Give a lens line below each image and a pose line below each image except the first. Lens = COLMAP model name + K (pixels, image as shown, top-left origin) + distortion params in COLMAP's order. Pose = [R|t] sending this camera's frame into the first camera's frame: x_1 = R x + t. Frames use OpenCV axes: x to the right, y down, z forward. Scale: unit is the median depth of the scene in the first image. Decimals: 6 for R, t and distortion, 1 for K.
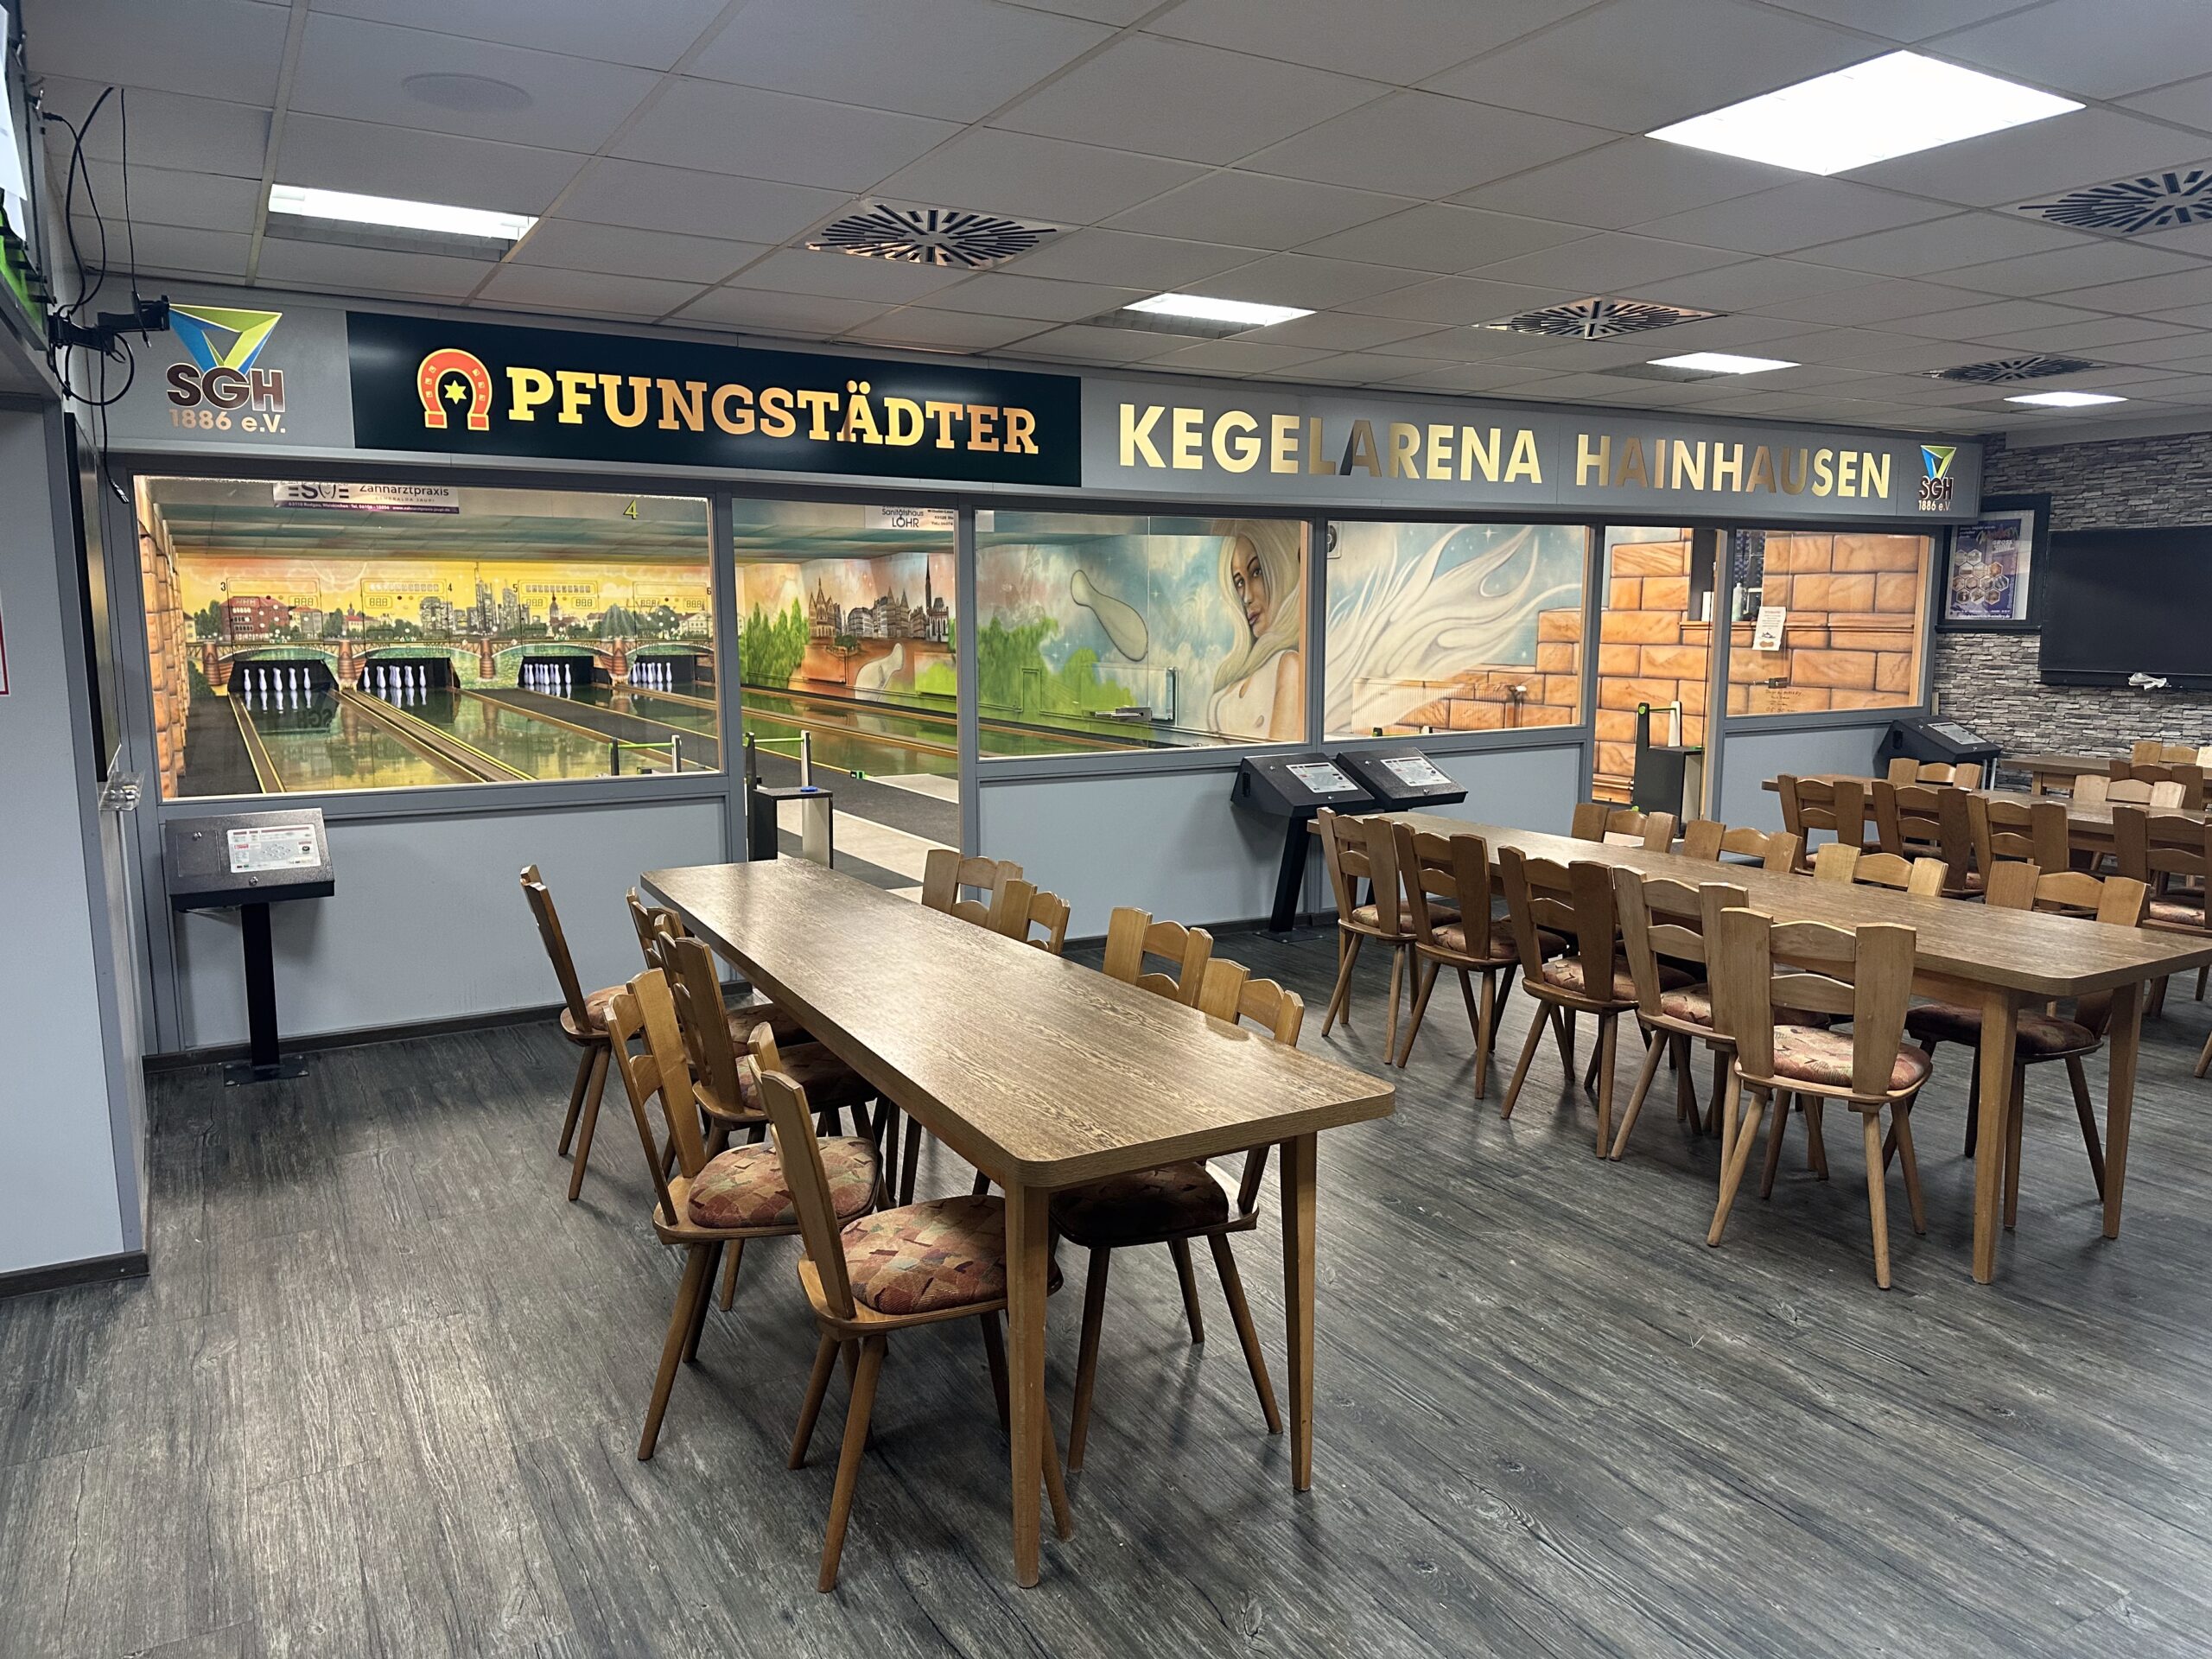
lens RADIAL K [[1546.8, 0, 1119.2], [0, 1546.8, 844.1], [0, 0, 1]] dist [0.073580, -0.087218]
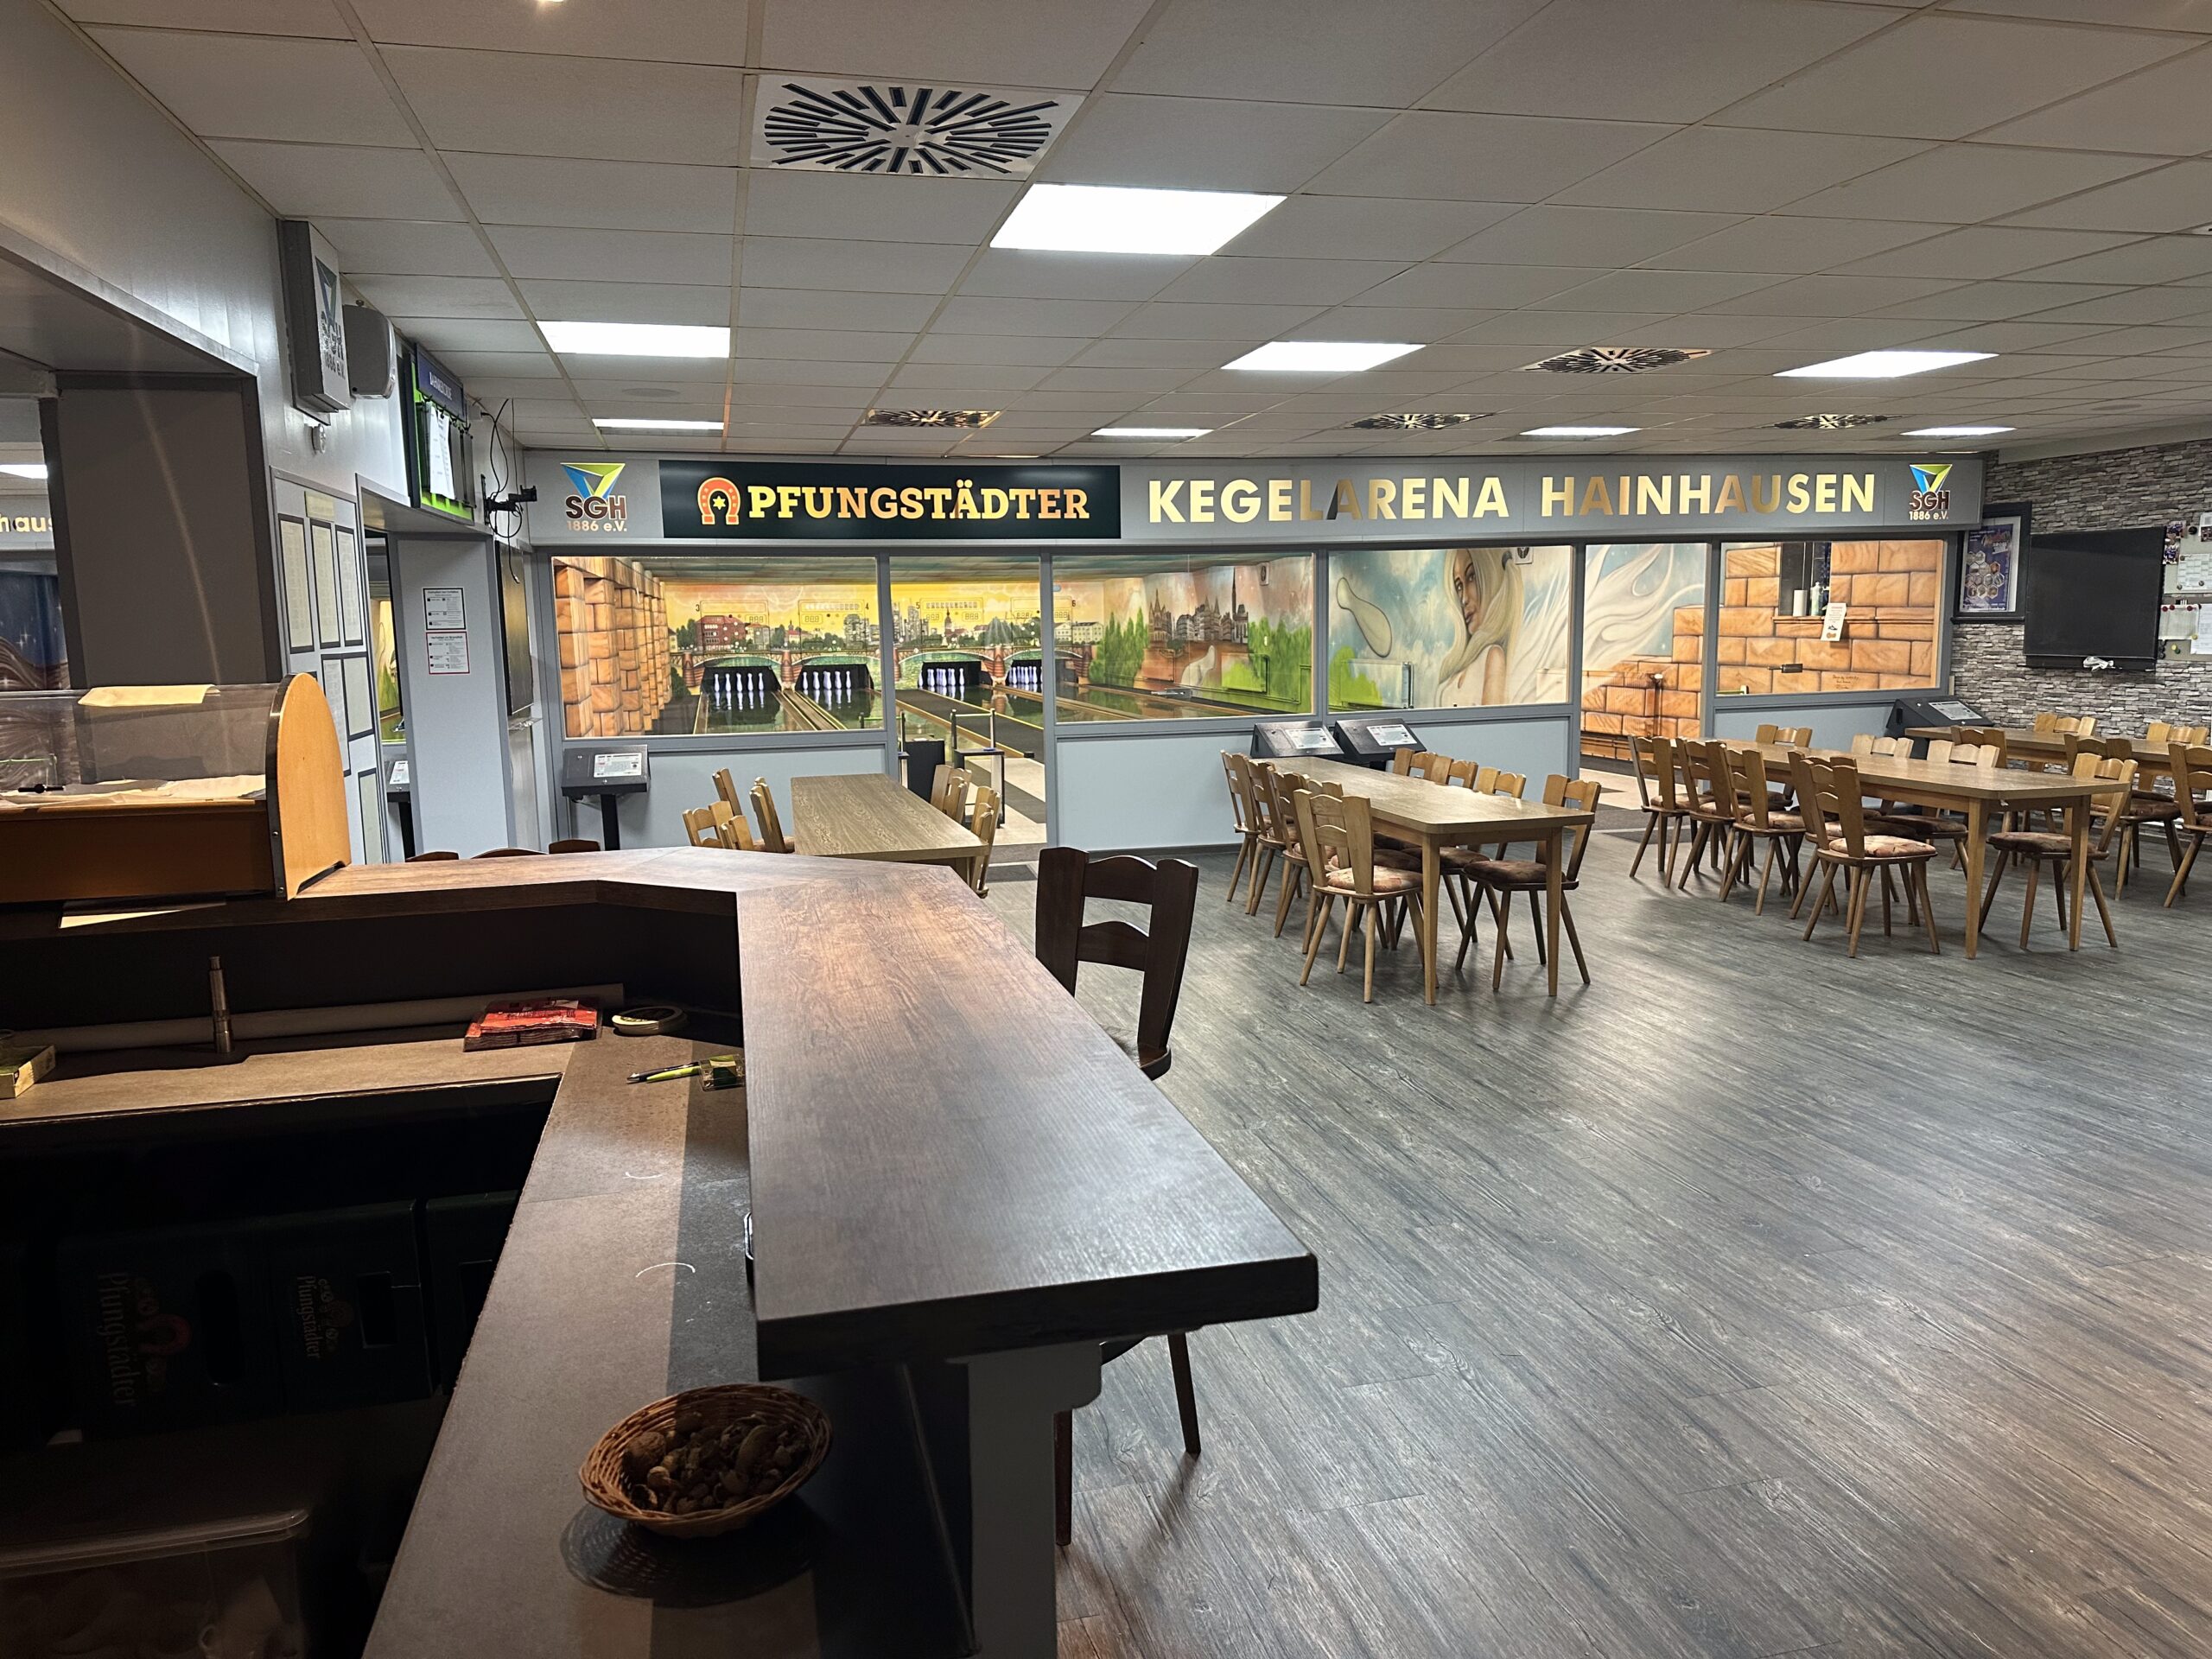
lens RADIAL K [[1546.8, 0, 1103.4], [0, 1546.8, 860.5], [0, 0, 1]] dist [0.073580, -0.087218]
pose [[0.959966, 0.025146, -0.278985, 0.266992], [-0.022488, 0.999666, 0.012722, 0.041349], [0.279212, -0.005939, 0.960211, -0.301503]]
